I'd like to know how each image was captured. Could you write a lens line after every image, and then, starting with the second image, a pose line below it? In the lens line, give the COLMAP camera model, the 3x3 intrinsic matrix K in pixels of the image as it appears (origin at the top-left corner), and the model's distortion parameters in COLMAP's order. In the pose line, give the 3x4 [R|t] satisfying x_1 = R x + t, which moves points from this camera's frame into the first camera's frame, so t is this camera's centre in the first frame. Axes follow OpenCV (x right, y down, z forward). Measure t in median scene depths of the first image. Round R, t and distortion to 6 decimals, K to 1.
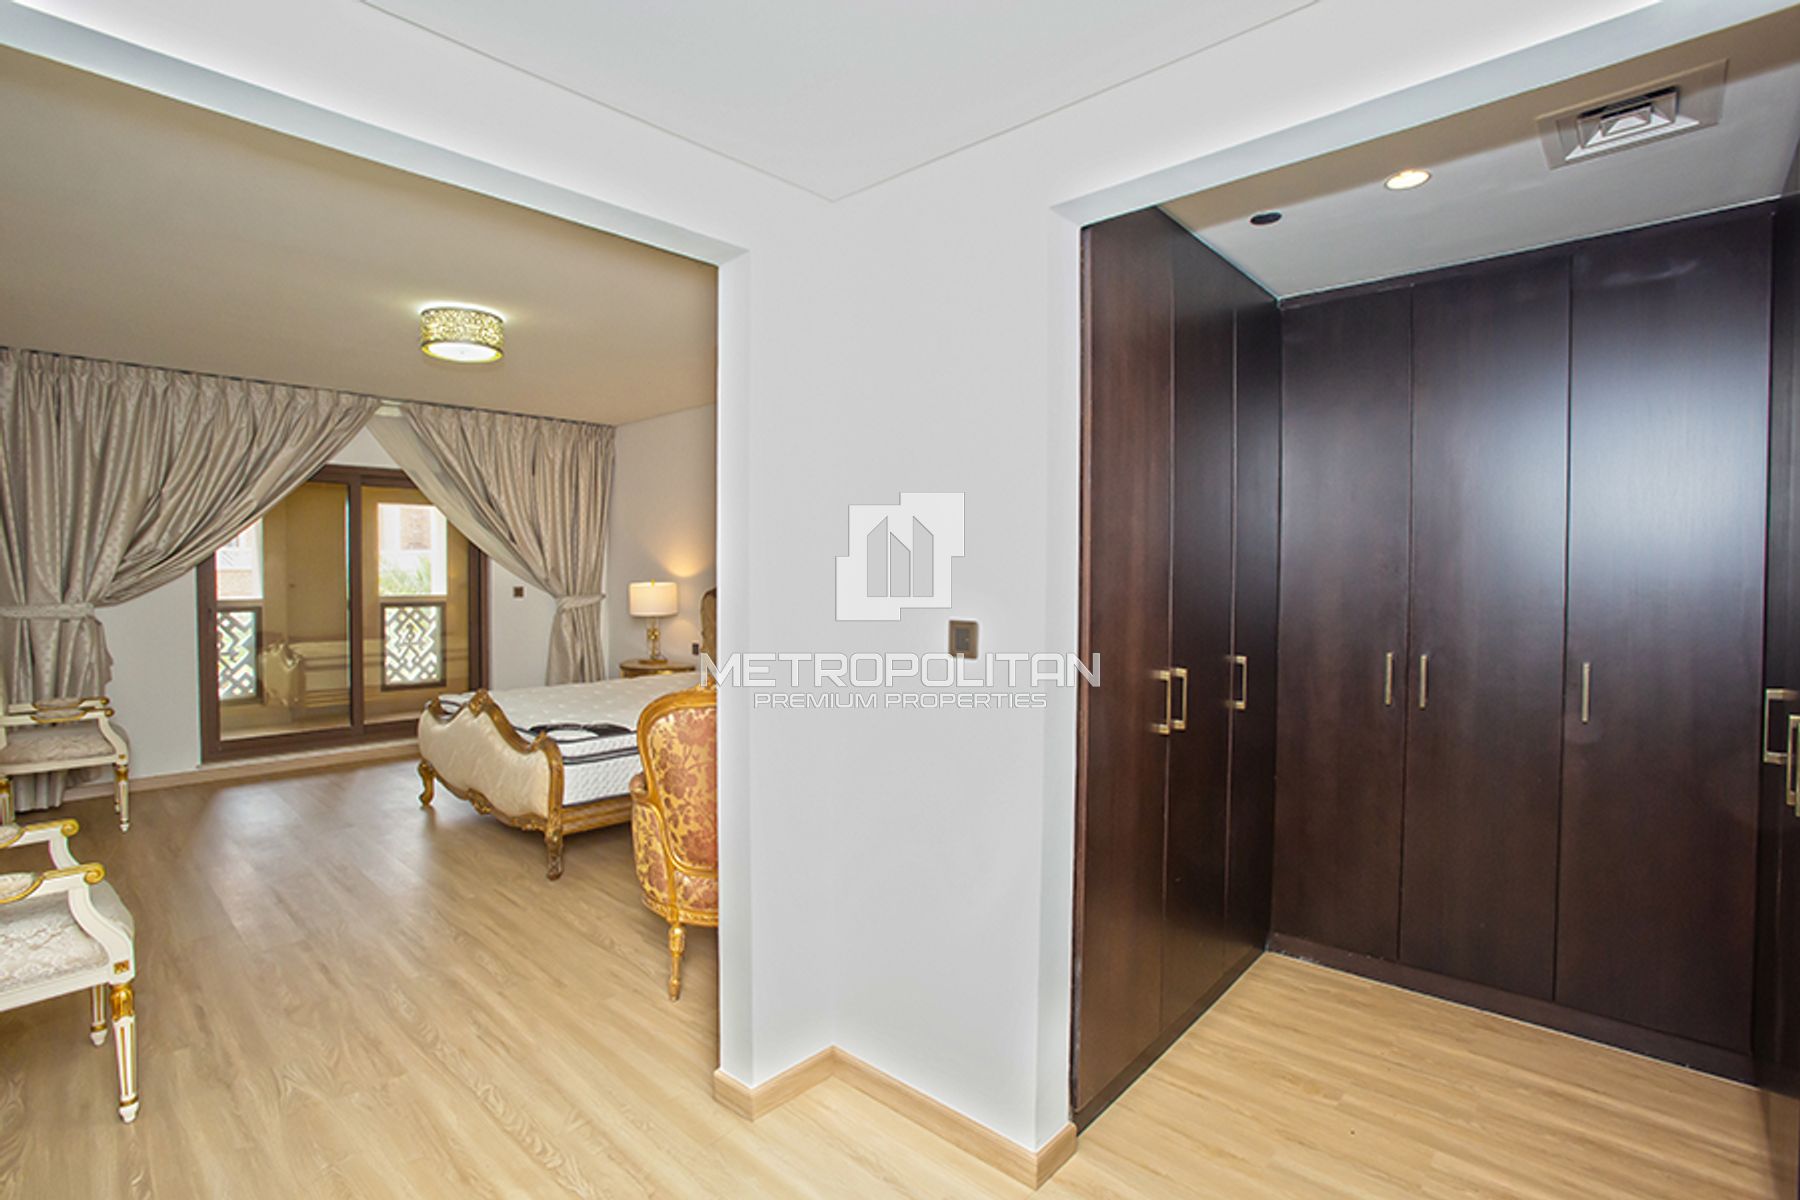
lens RADIAL K [[779.6, 0, 902.7], [0, 779.6, 588.3], [0, 0, 1]] dist [-0.033090, 0.012362]
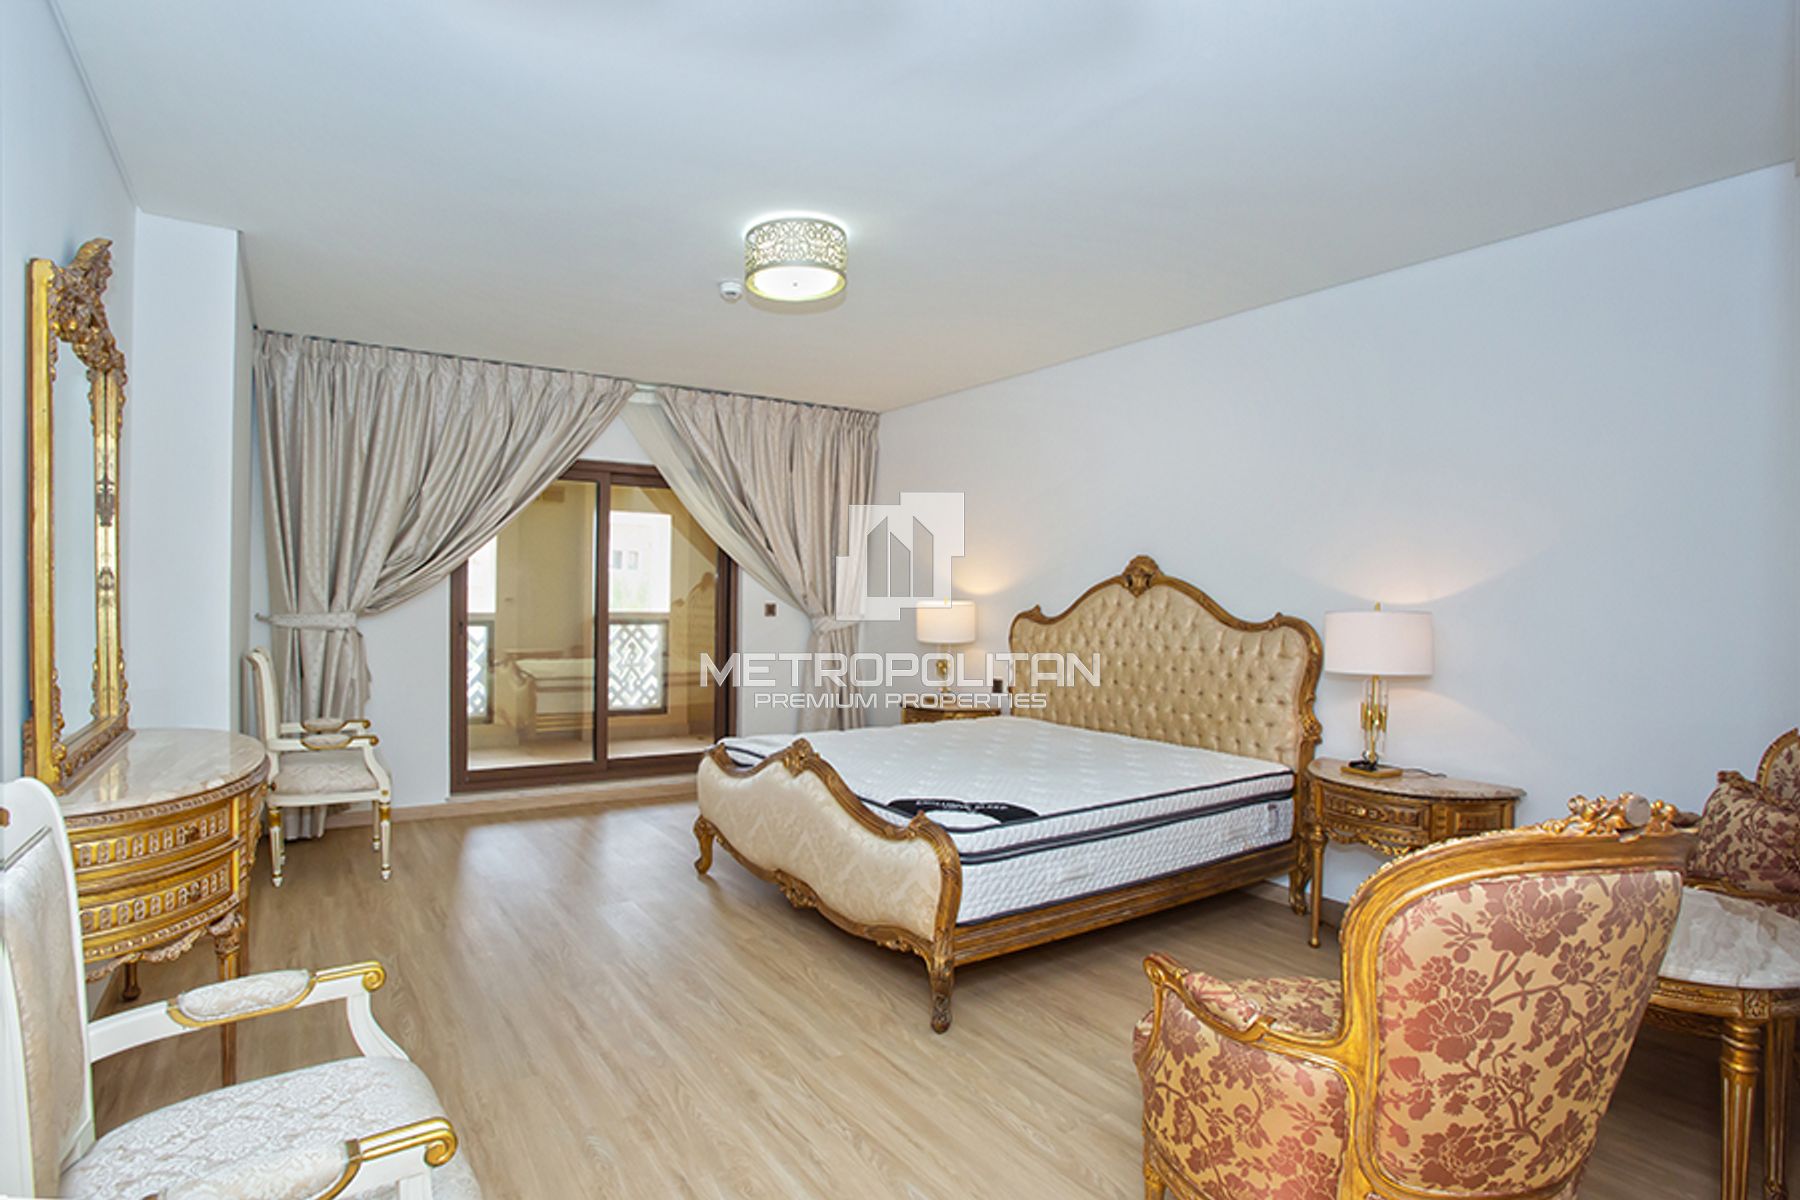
lens RADIAL K [[836.2, 0, 900.0], [0, 836.2, 600.0], [0, 0, 1]] dist [-0.079393, 0.040469]
pose [[0.978476, 0.015502, -0.205776, -0.223567], [-0.018829, 0.999722, -0.014221, 0.005653], [0.205499, 0.017789, 0.978496, 0.182060]]
